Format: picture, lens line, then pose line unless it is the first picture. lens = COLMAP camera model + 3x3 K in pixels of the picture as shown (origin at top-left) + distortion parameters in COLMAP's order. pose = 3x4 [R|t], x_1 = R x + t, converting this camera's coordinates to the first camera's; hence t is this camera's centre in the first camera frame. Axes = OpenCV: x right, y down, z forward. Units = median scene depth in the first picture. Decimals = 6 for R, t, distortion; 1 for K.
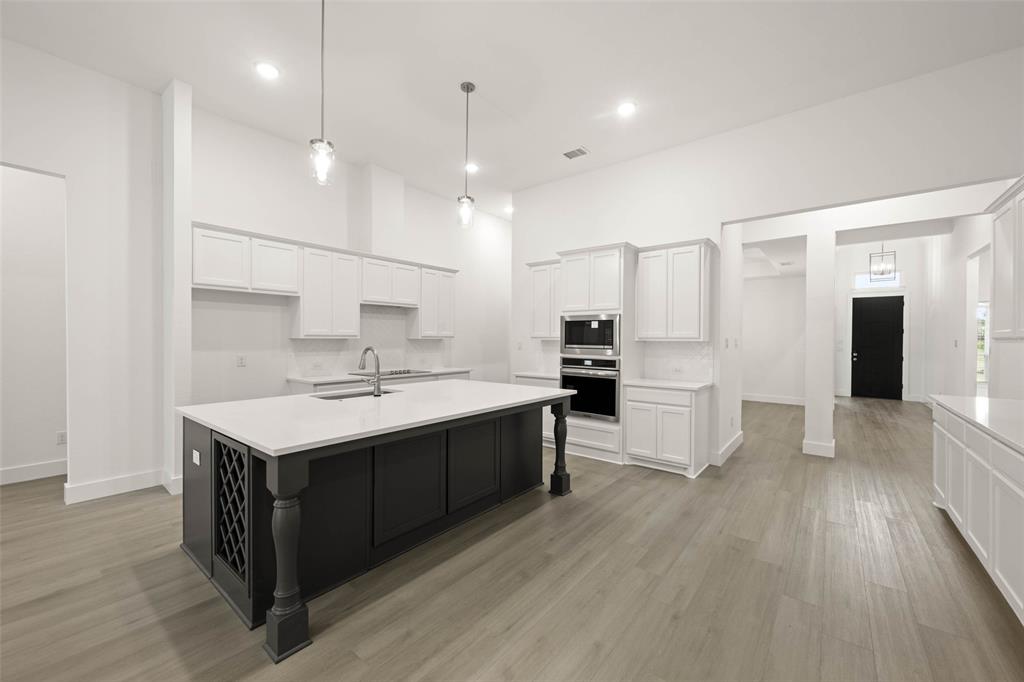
lens RADIAL K [[398.9, 0, 514.7], [0, 398.9, 339.7], [0, 0, 1]] dist [-0.002019, -0.000309]
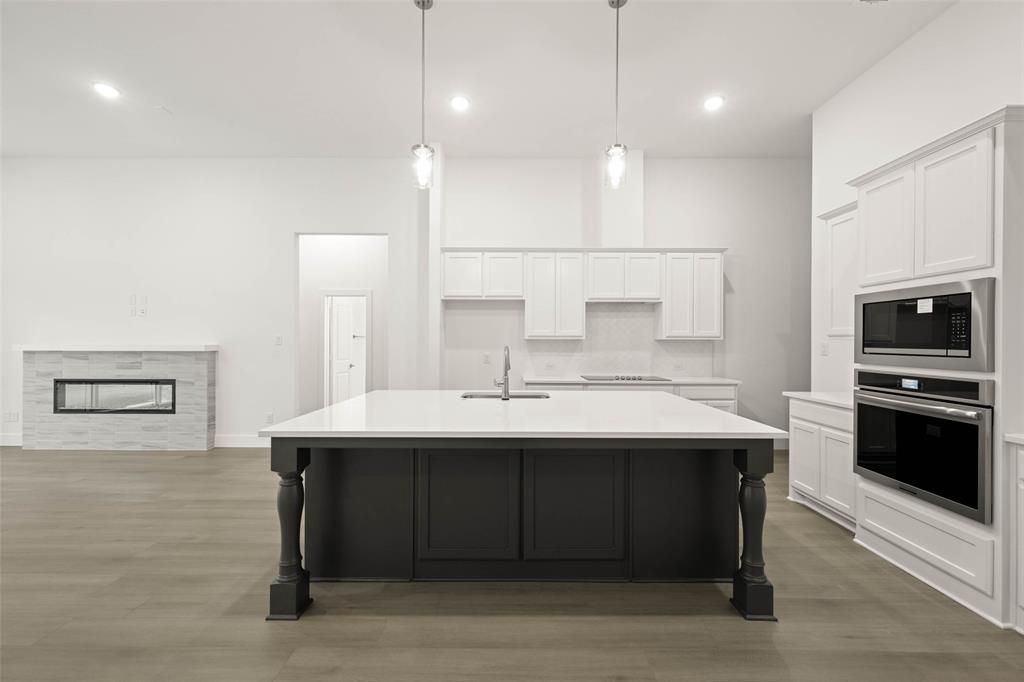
lens RADIAL K [[398.9, 0, 511.3], [0, 398.9, 342.0], [0, 0, 1]] dist [-0.002019, -0.000309]
pose [[0.621638, -0.001749, -0.783303, 0.276463], [-0.001267, 0.999994, -0.003238, 0.008051], [0.783304, 0.003005, 0.621632, 0.316818]]
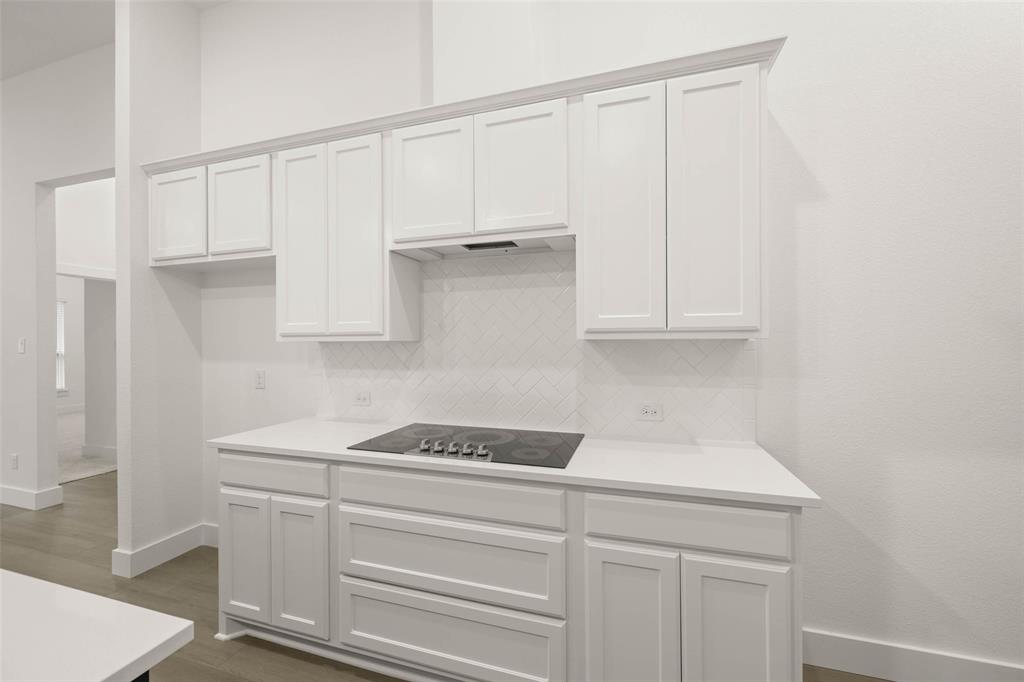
lens RADIAL K [[398.9, 0, 512.0], [0, 398.9, 342.2], [0, 0, 1]] dist [-0.002019, -0.000309]
pose [[0.365896, -0.006506, -0.930633, 0.021662], [0.005095, 0.999975, -0.004987, 0.001232], [0.930642, -0.002917, 0.365919, 1.111323]]
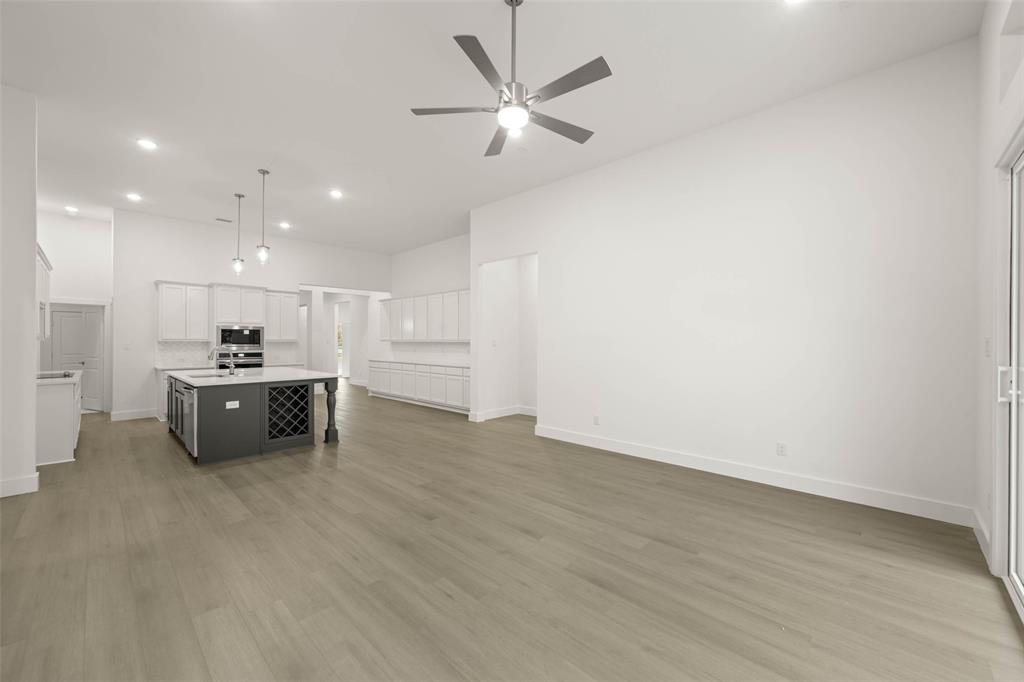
lens RADIAL K [[398.9, 0, 509.0], [0, 398.9, 342.5], [0, 0, 1]] dist [-0.002019, -0.000309]
pose [[0.096836, -0.008021, 0.995268, -1.405832], [-0.000066, 0.999967, 0.008065, -0.007915], [-0.995300, -0.000846, 0.096832, -0.265732]]
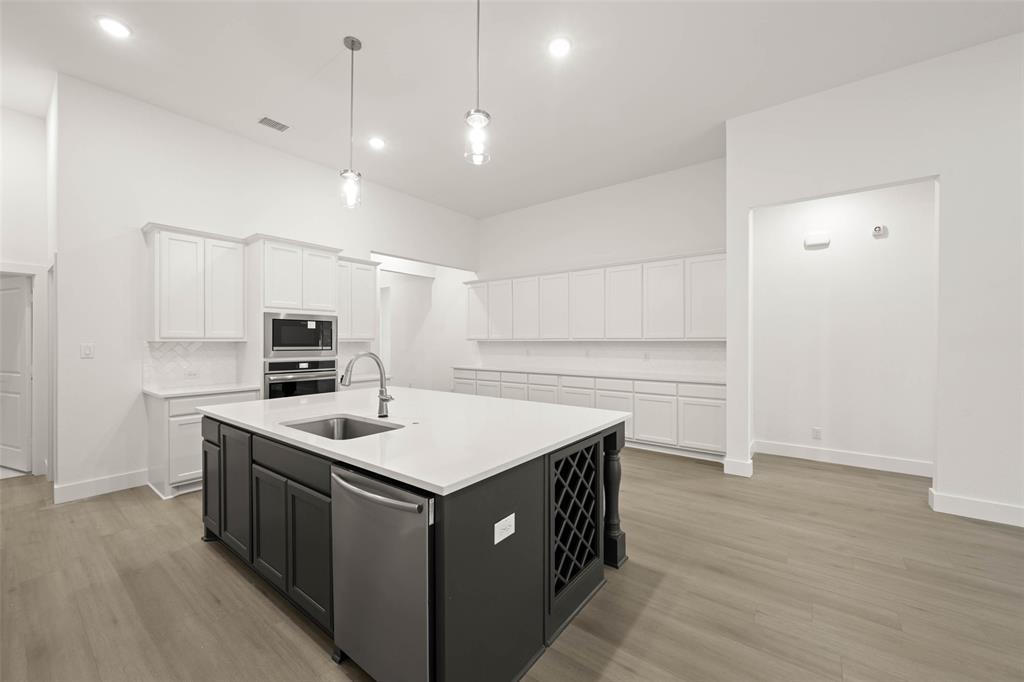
lens RADIAL K [[398.9, 0, 511.2], [0, 398.9, 341.8], [0, 0, 1]] dist [-0.002019, -0.000309]
pose [[-0.011738, -0.008942, 0.999891, -0.792242], [0.001510, 0.999959, 0.008961, -0.005544], [-0.999930, 0.001615, -0.011724, 0.551392]]
